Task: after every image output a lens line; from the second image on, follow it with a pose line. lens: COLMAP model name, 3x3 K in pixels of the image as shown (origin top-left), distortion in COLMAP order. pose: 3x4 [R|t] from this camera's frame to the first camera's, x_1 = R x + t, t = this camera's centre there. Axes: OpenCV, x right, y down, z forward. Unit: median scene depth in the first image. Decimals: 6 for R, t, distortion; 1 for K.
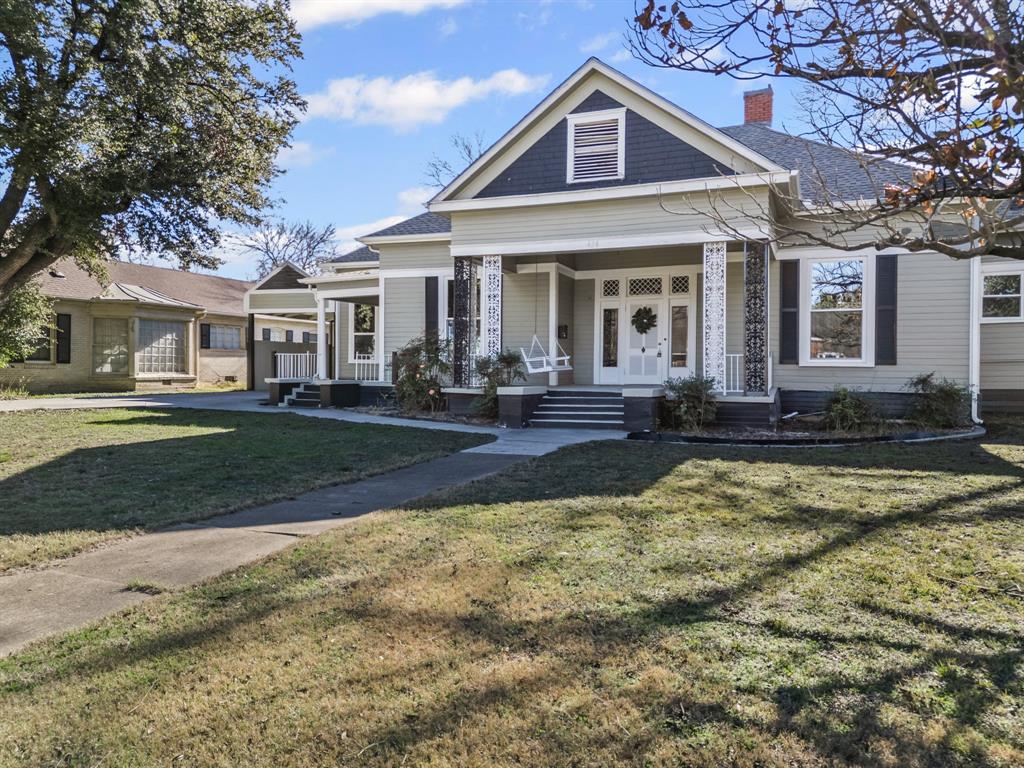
lens RADIAL K [[722.9, 0, 509.9], [0, 722.9, 385.2], [0, 0, 1]] dist [0.047442, -0.006800]
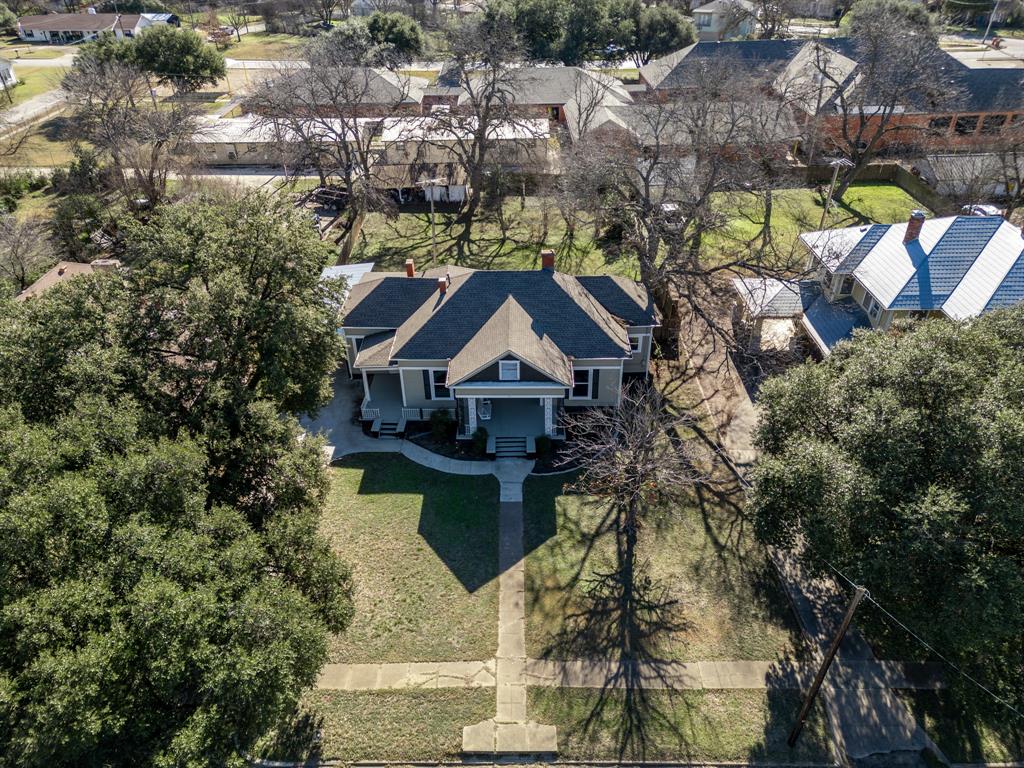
lens RADIAL K [[722.9, 0, 509.9], [0, 722.9, 385.2], [0, 0, 1]] dist [0.047442, -0.006800]
pose [[0.926413, -0.226898, 0.300461, -0.788961], [0.019126, 0.825346, 0.564303, -1.975817], [-0.376024, -0.517030, 0.768951, -1.291298]]
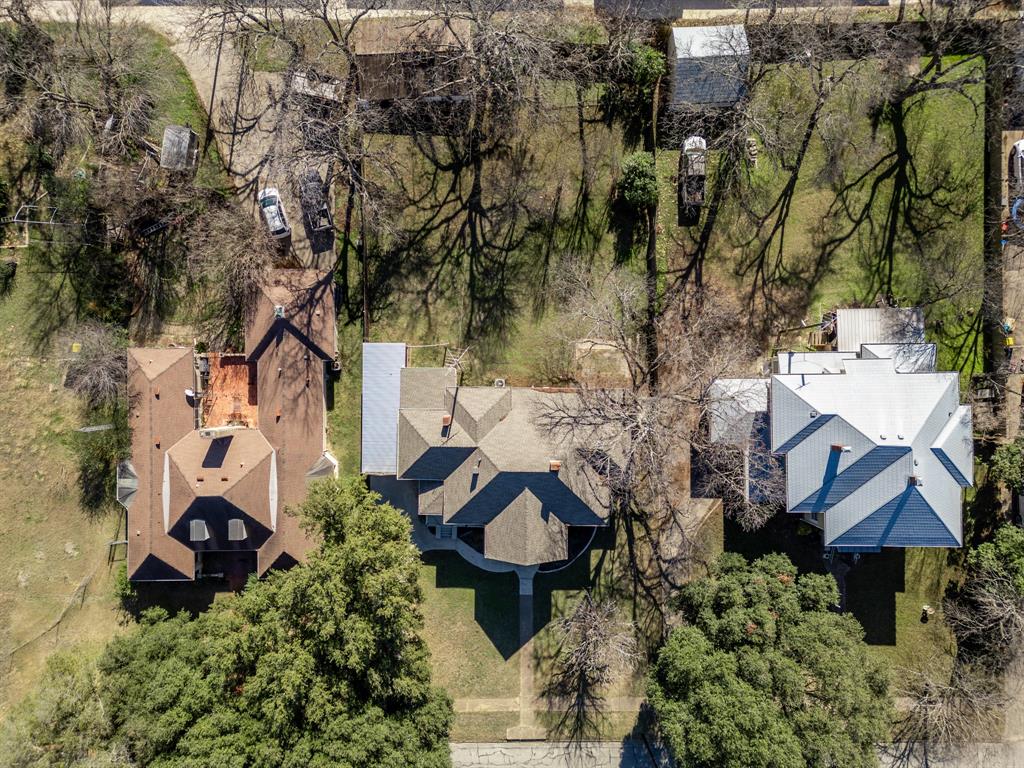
lens RADIAL K [[722.9, 0, 509.9], [0, 722.9, 385.2], [0, 0, 1]] dist [0.047442, -0.006800]
pose [[0.923512, -0.382527, -0.028253, 0.601664], [0.024327, -0.015096, 0.999590, -5.024757], [-0.382797, -0.923821, -0.004636, 2.162334]]
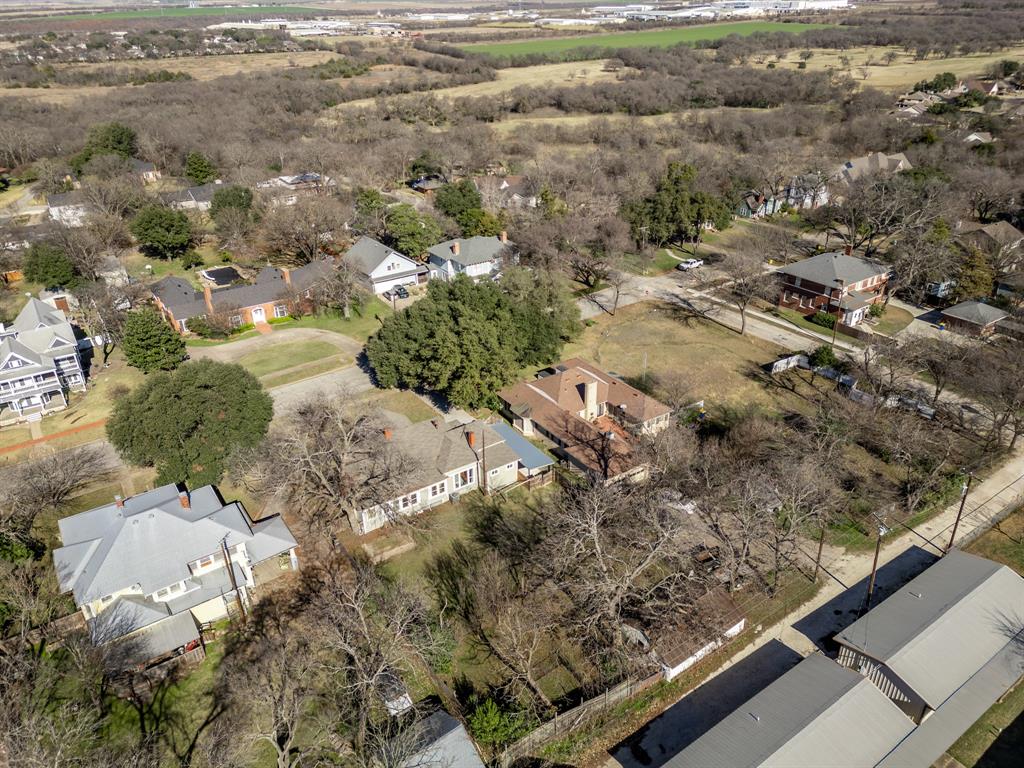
lens RADIAL K [[722.9, 0, 509.9], [0, 722.9, 385.2], [0, 0, 1]] dist [0.047442, -0.006800]
pose [[-0.554108, 0.388603, -0.736174, 4.508808], [0.018281, 0.889819, 0.455947, -3.829891], [0.832244, 0.239186, -0.500160, 5.590298]]
